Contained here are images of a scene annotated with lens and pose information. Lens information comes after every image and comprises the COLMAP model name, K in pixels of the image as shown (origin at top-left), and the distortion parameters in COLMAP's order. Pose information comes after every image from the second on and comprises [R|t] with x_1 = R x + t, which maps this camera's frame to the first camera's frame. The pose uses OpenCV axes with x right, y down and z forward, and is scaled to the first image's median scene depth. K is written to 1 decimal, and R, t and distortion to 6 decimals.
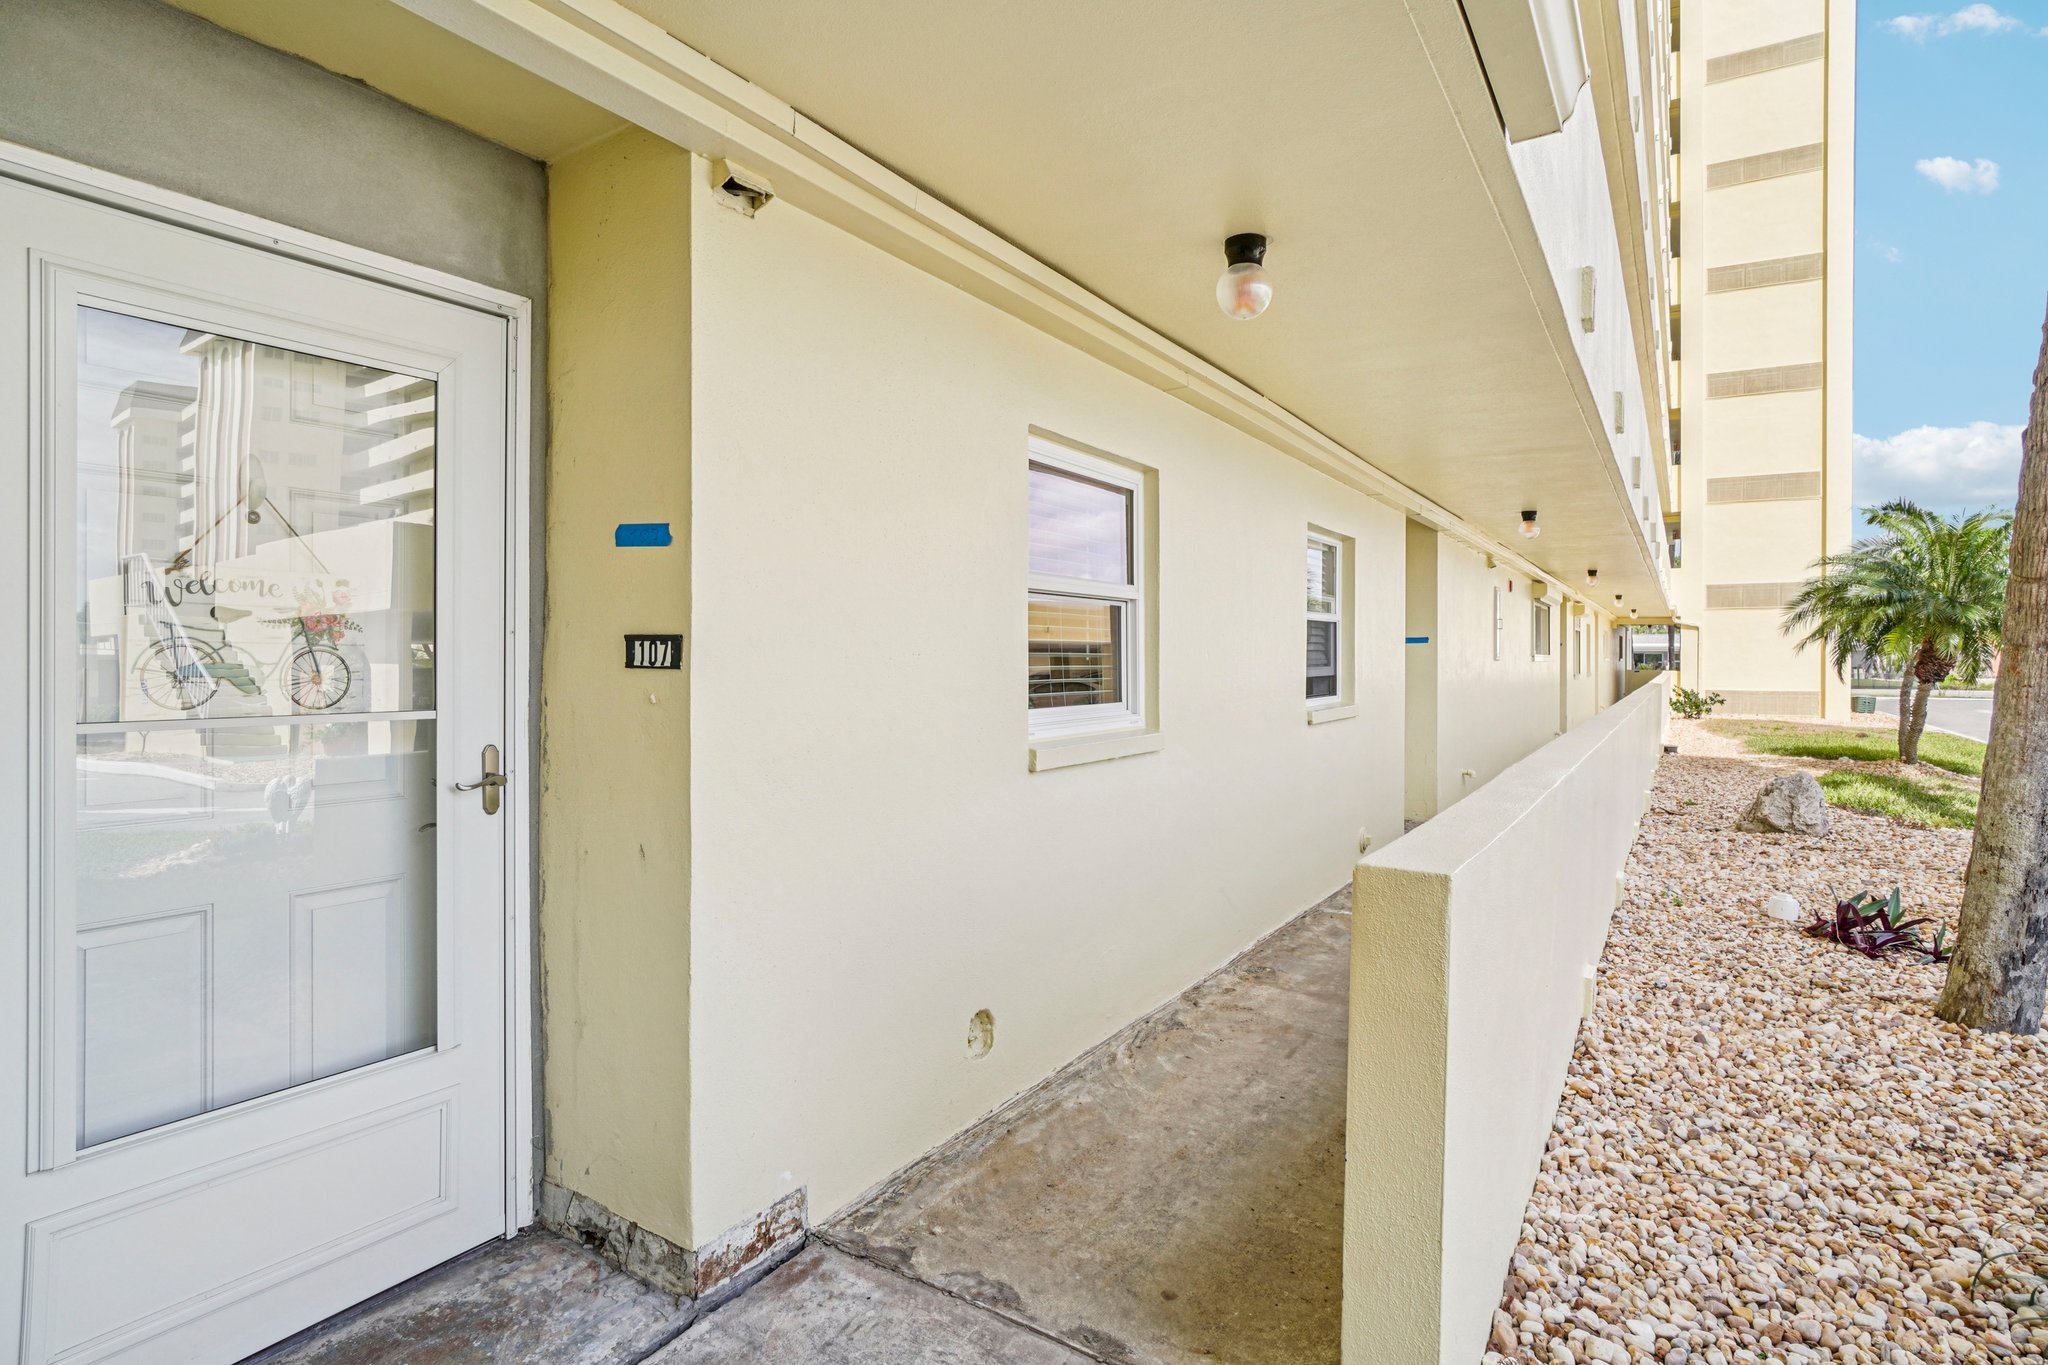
lens RADIAL K [[1066.5, 0, 1018.3], [0, 1066.5, 672.8], [0, 0, 1]] dist [-0.004063, -0.000363]
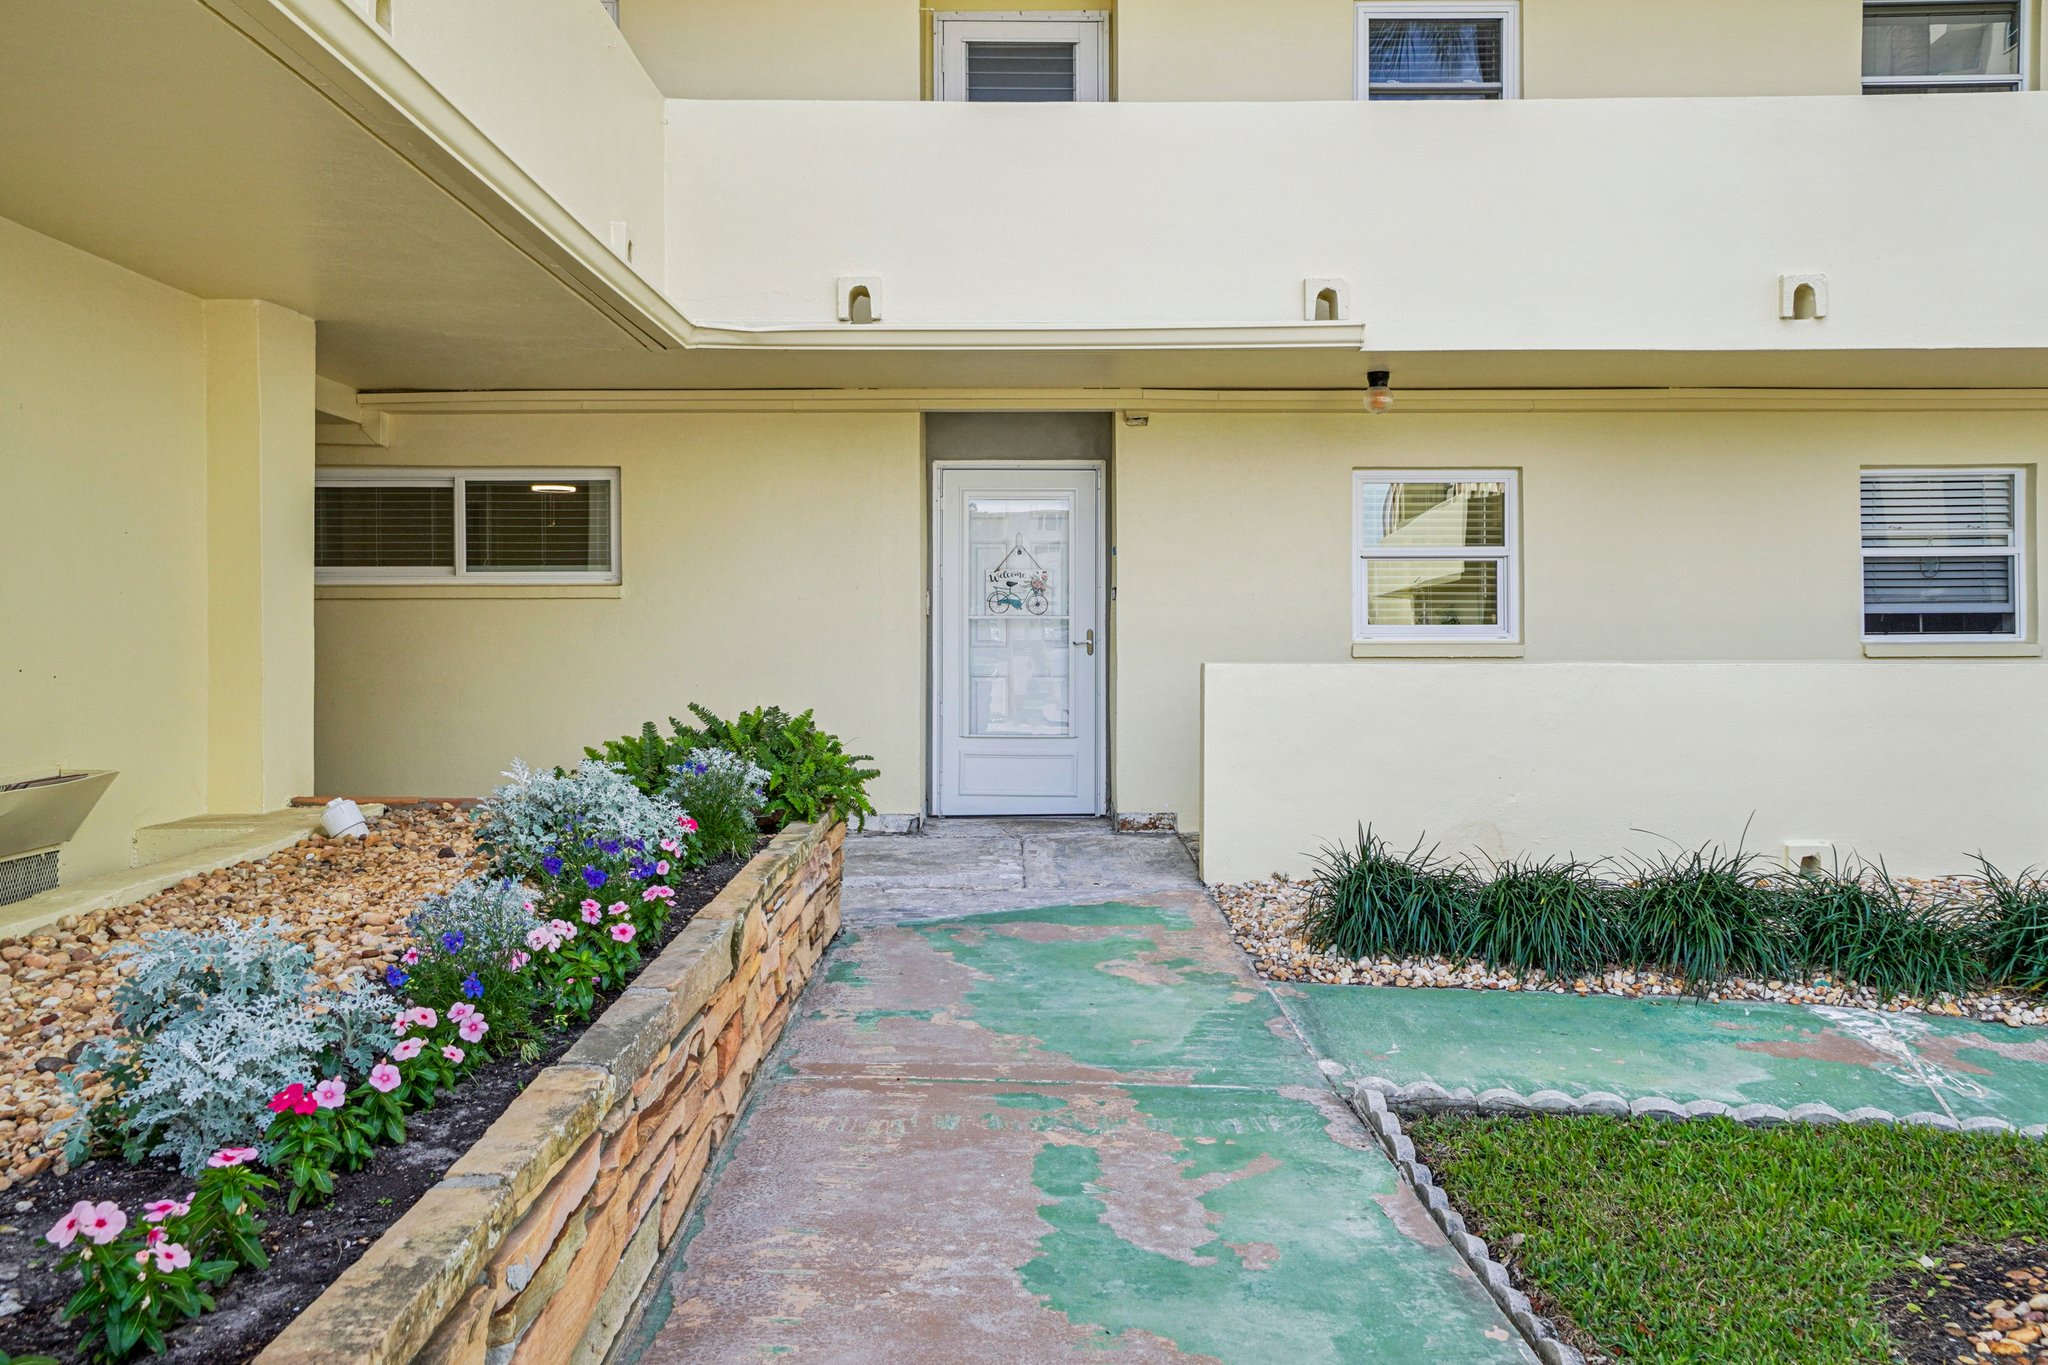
lens RADIAL K [[1605.0, 0, 1023.4], [0, 1605.0, 675.4], [0, 0, 1]] dist [-0.001605, -0.000201]
pose [[0.545785, 0.026654, -0.837501, 2.829978], [-0.009565, 0.999627, 0.025581, 0.081993], [0.837871, -0.005951, 0.545836, -1.364870]]
